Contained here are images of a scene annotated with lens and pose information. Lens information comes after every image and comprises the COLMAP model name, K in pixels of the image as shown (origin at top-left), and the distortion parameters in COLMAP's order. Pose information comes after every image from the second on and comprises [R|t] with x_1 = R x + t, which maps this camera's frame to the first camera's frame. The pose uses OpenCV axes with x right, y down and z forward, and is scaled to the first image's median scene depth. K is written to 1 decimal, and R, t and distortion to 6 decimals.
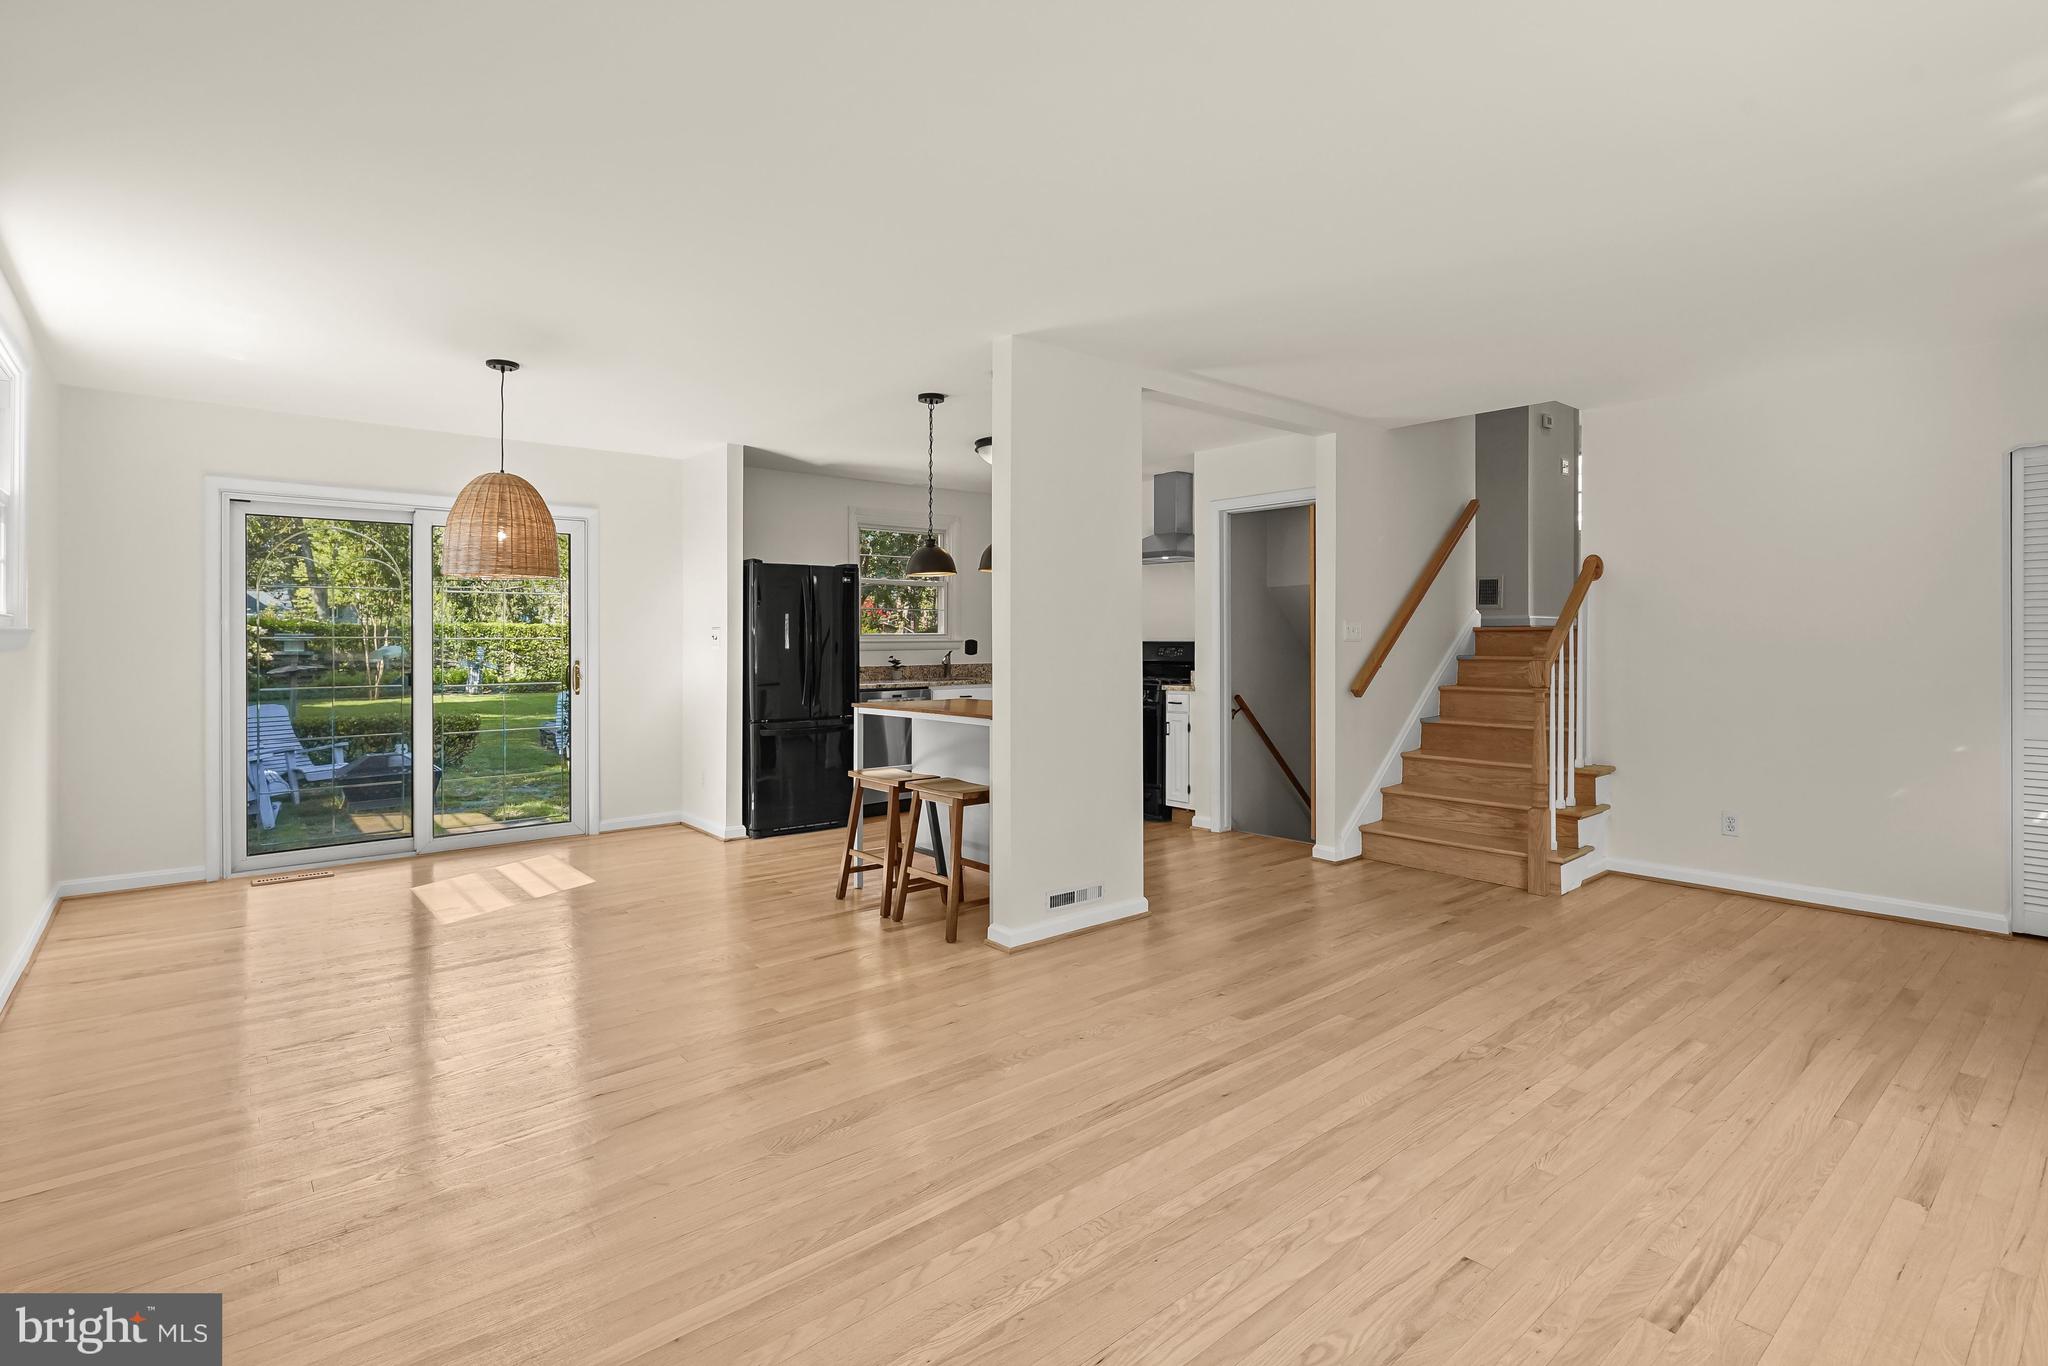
lens RADIAL K [[977.2, 0, 1017.7], [0, 977.2, 636.3], [0, 0, 1]] dist [0.000920, -0.000004]
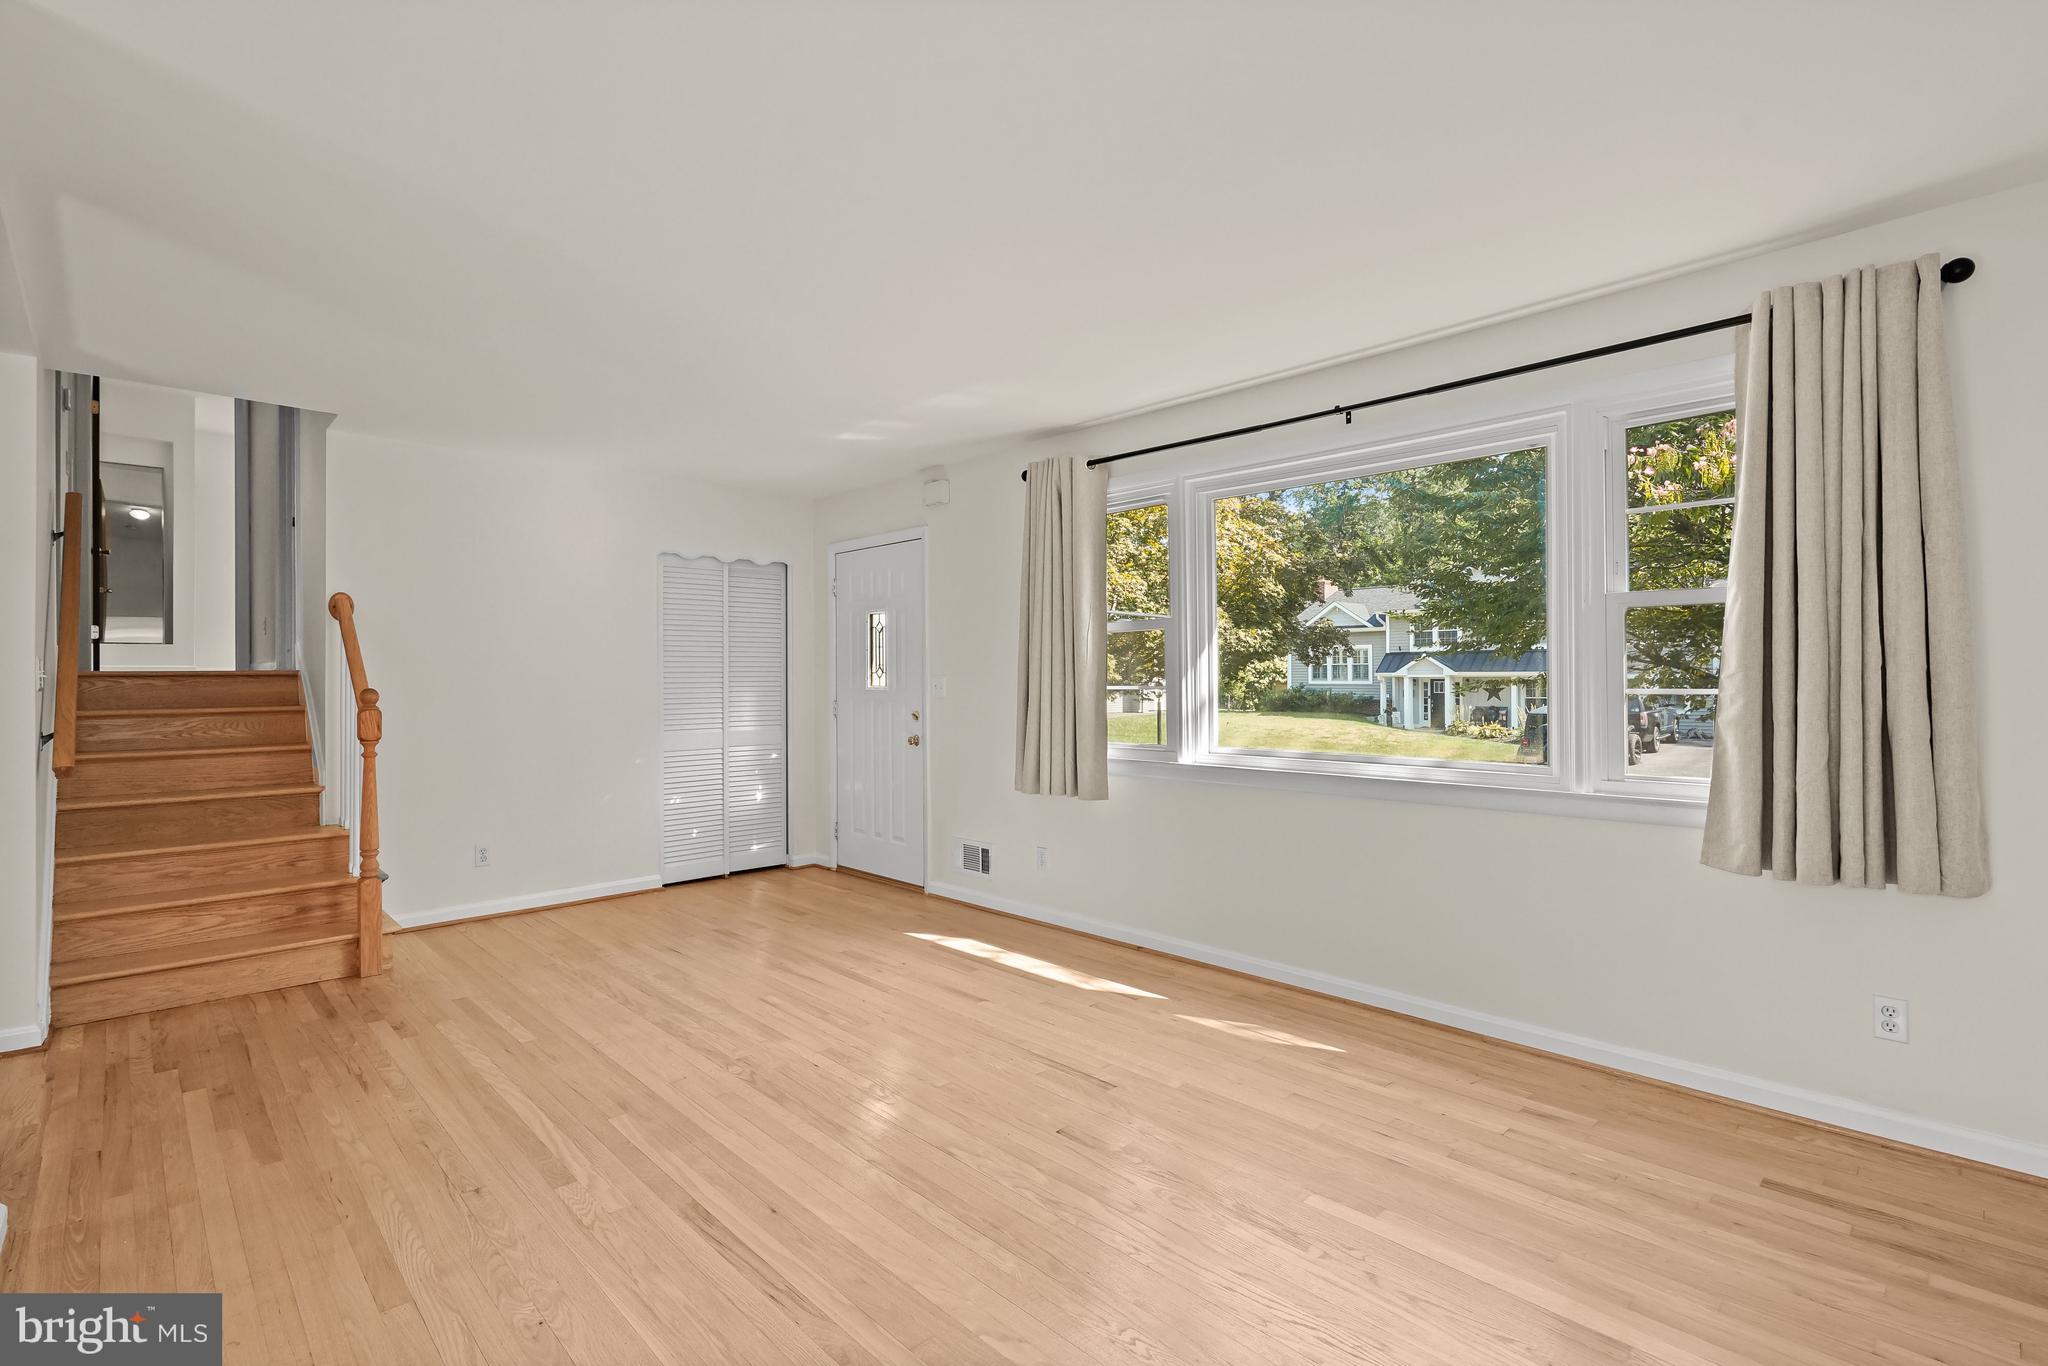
lens RADIAL K [[952.3, 0, 1022.8], [0, 952.3, 680.8], [0, 0, 1]] dist [-0.001608, -0.000069]
pose [[-0.064610, -0.001047, 0.997910, -0.302140], [0.003615, 0.999993, 0.001283, -0.000457], [-0.997904, 0.003690, -0.064605, 0.390350]]
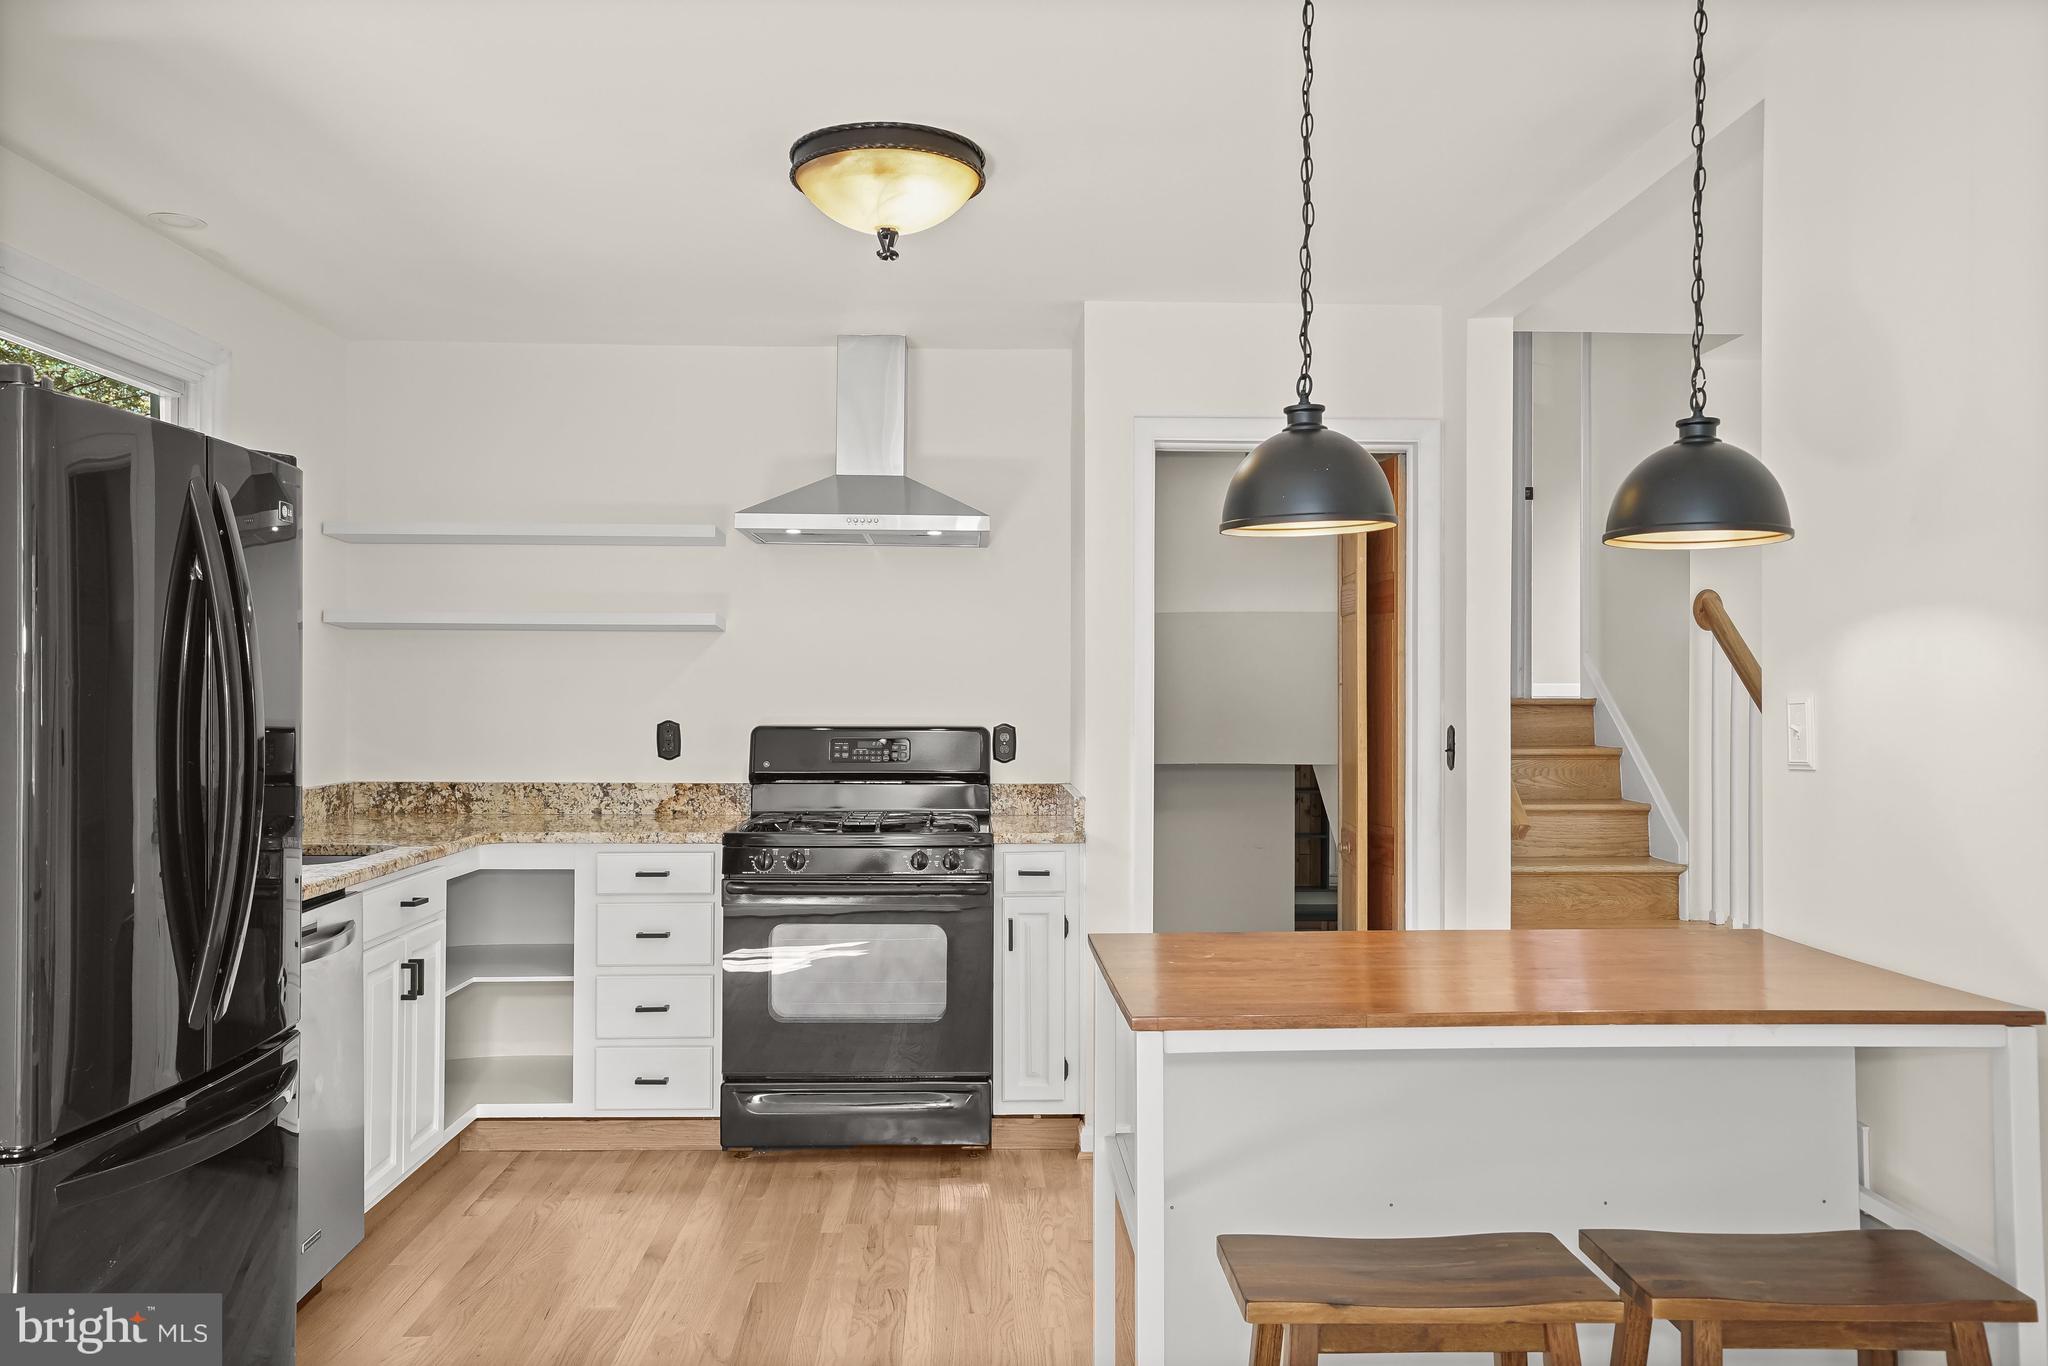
lens RADIAL K [[1558.5, 0, 1024.0], [0, 1558.5, 683.0], [0, 0, 1]] dist [-0.005123, -0.001653]
pose [[0.615300, 0.008101, 0.788251, -0.437688], [-0.005254, 0.999967, -0.006176, -0.012891], [-0.788275, -0.000341, 0.615322, 0.665195]]
